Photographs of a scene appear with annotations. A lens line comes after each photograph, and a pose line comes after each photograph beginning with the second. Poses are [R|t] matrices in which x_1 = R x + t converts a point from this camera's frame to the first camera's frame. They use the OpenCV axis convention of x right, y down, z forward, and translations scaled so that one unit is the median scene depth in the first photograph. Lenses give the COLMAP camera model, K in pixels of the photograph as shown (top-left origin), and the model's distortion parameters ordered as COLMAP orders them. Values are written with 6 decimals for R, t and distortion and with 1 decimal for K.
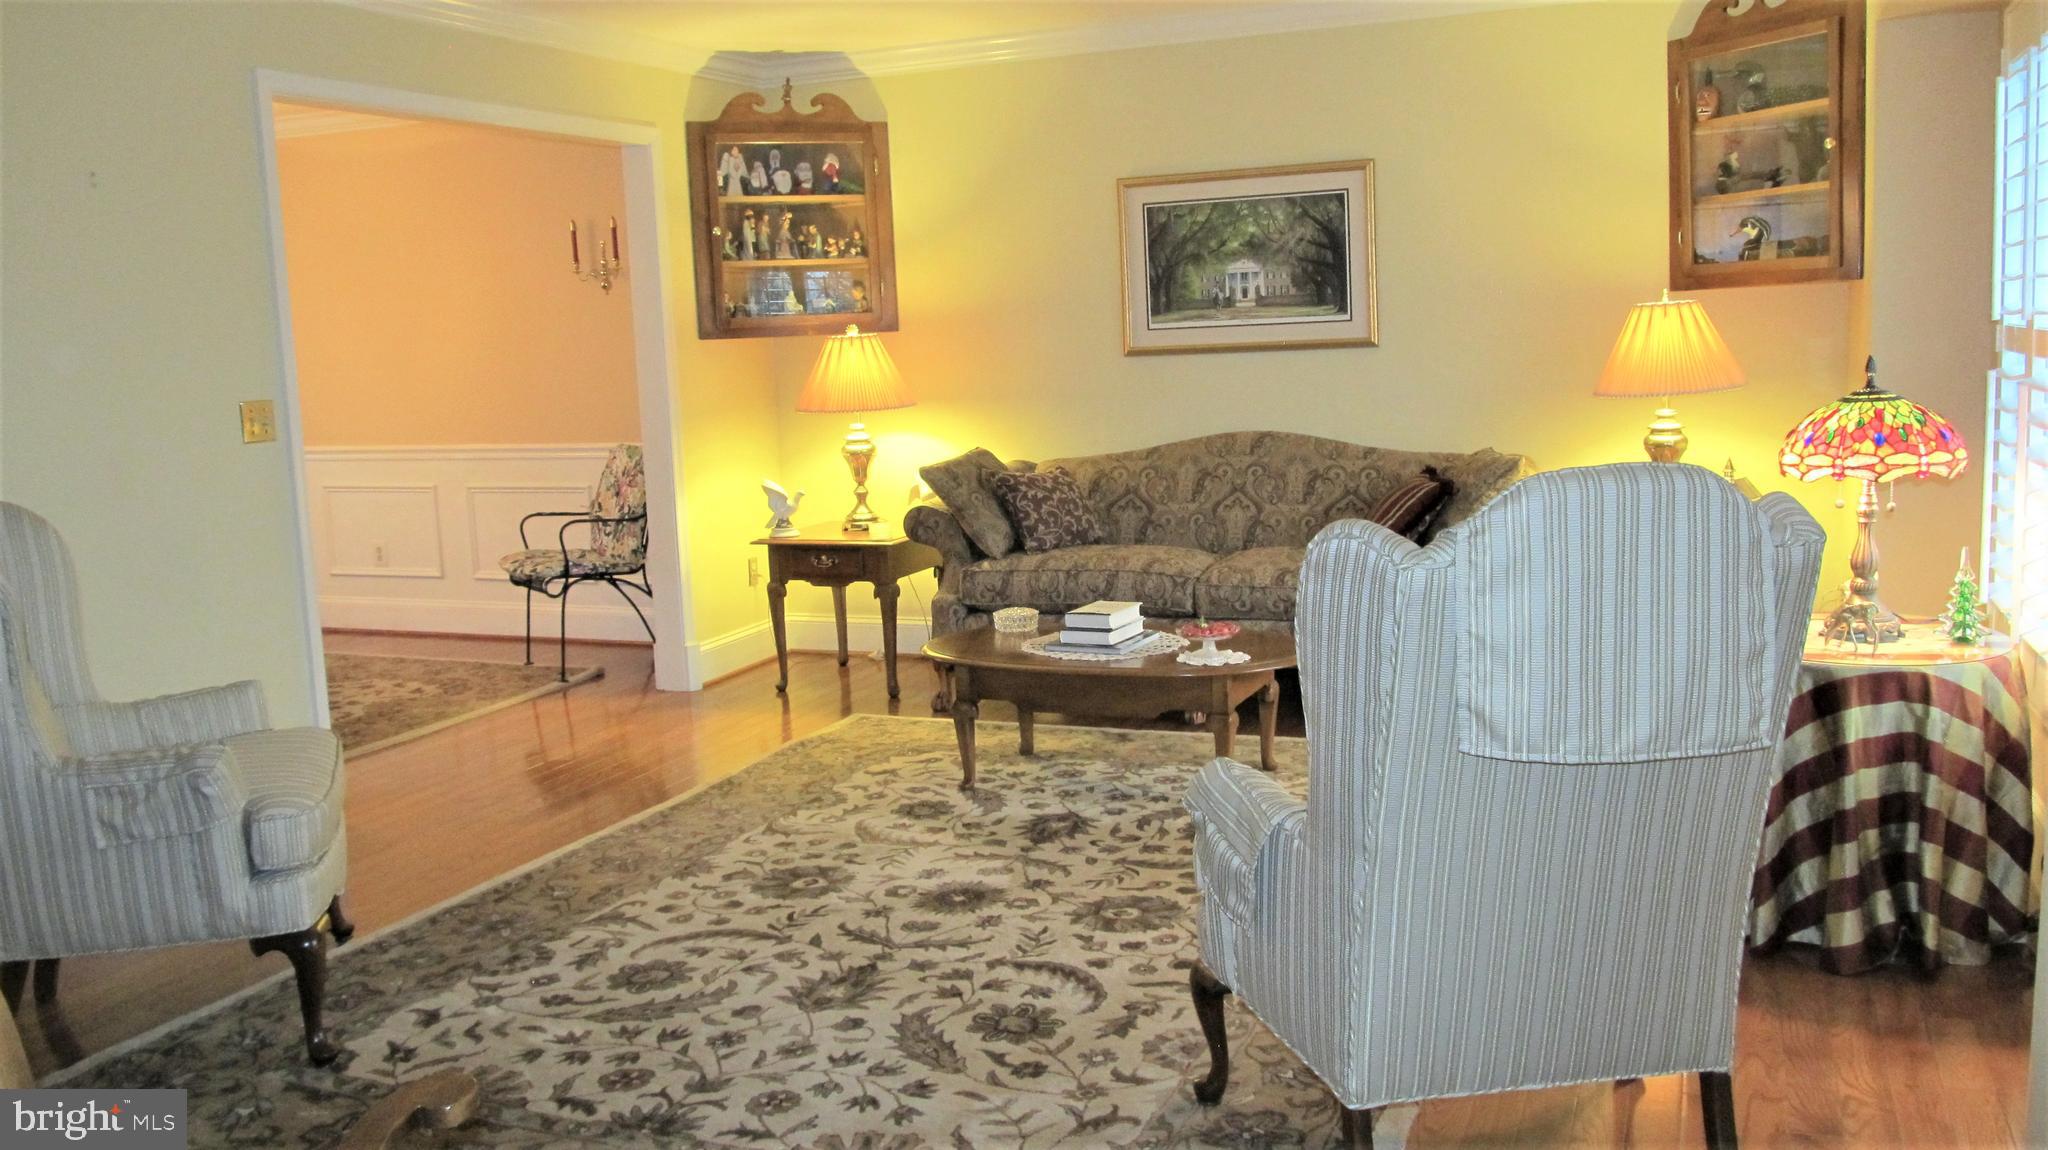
lens RADIAL K [[1663.6, 0, 1034.8], [0, 1663.6, 564.8], [0, 0, 1]] dist [-0.079150, 0.045807]
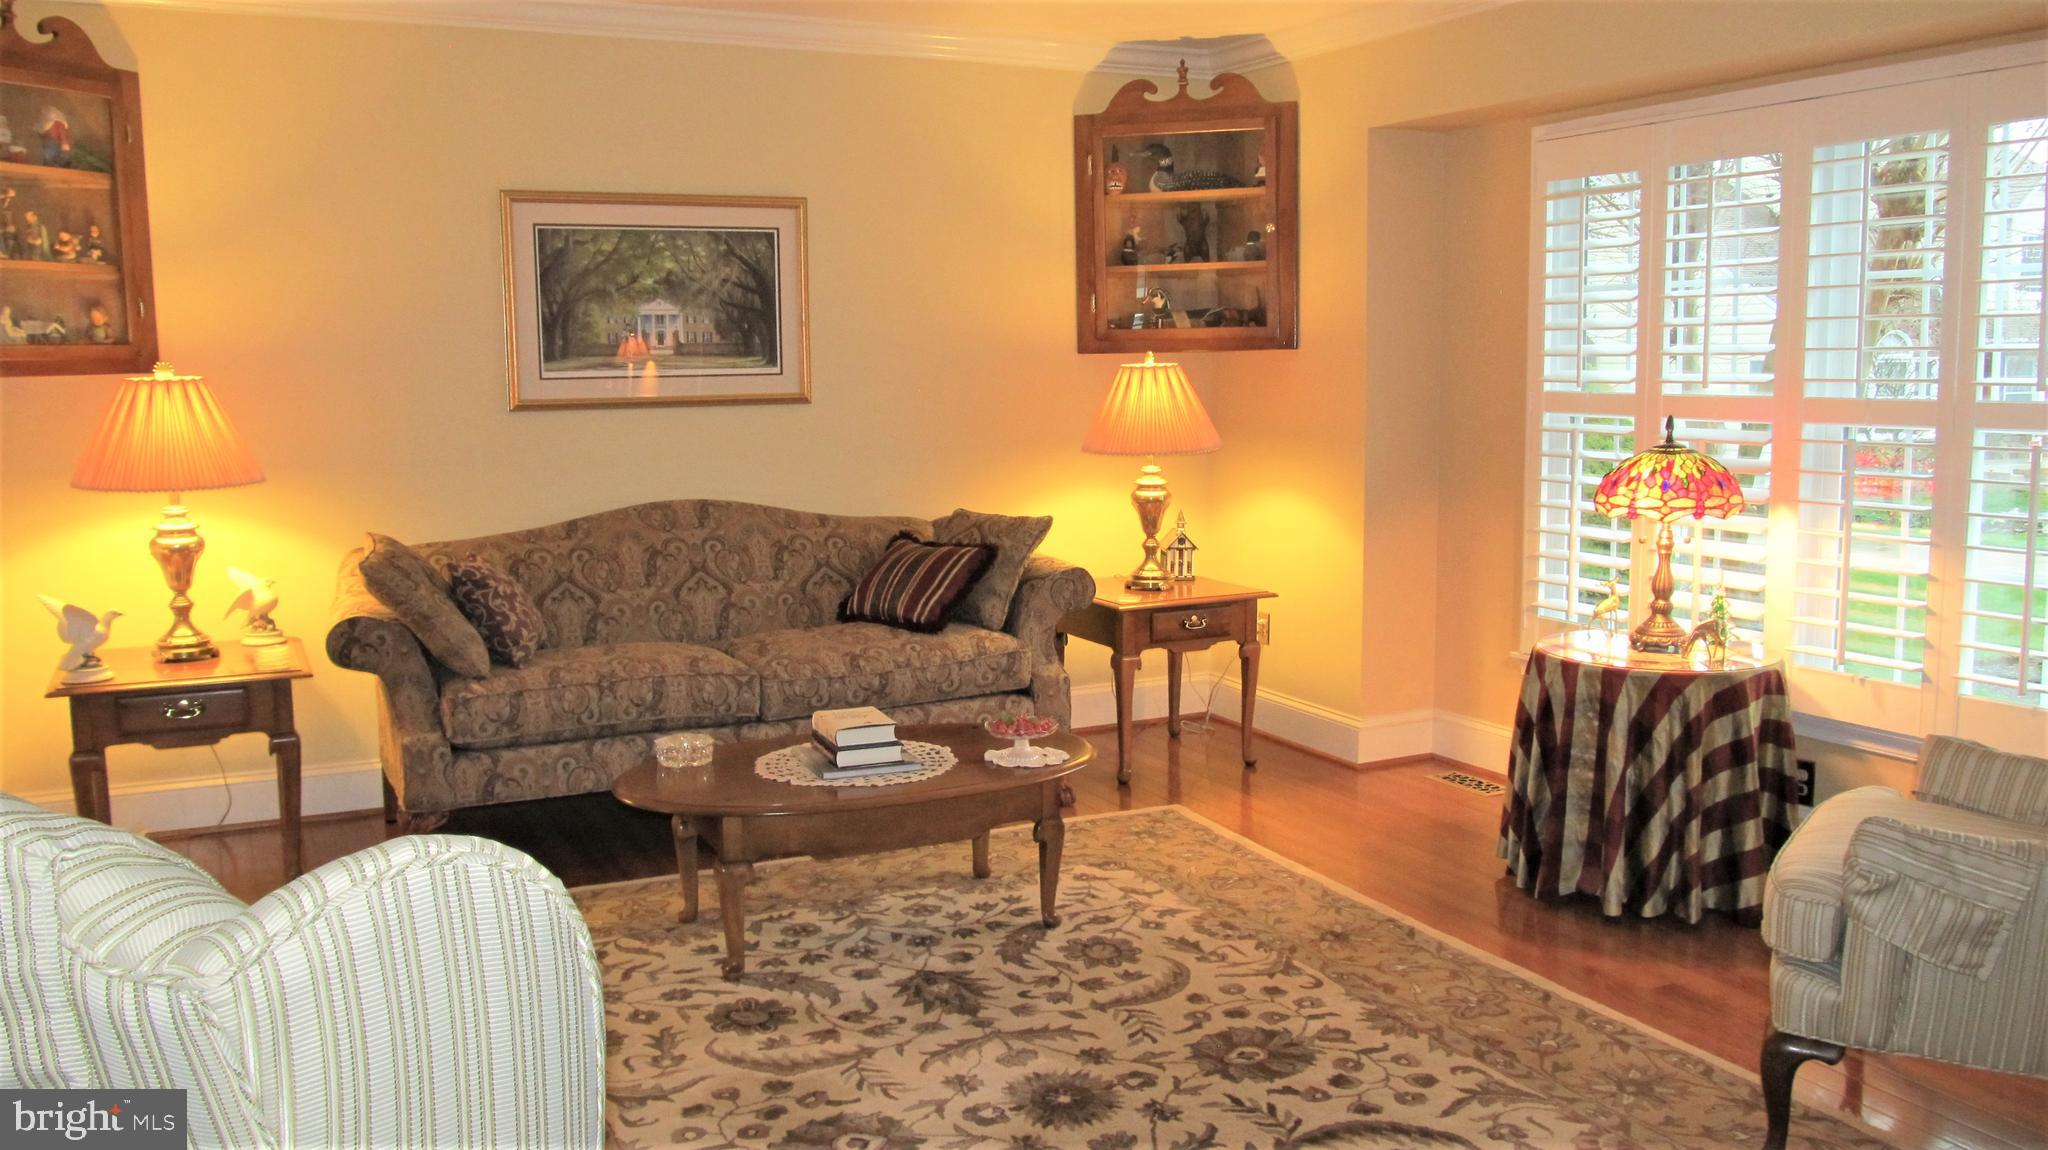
lens RADIAL K [[1663.6, 0, 1034.8], [0, 1663.6, 564.8], [0, 0, 1]] dist [-0.079150, 0.045807]
pose [[0.662797, -0.055034, 0.746774, -0.405309], [0.084819, 0.996395, -0.001851, -0.031730], [-0.743980, 0.064567, 0.665075, 0.312399]]
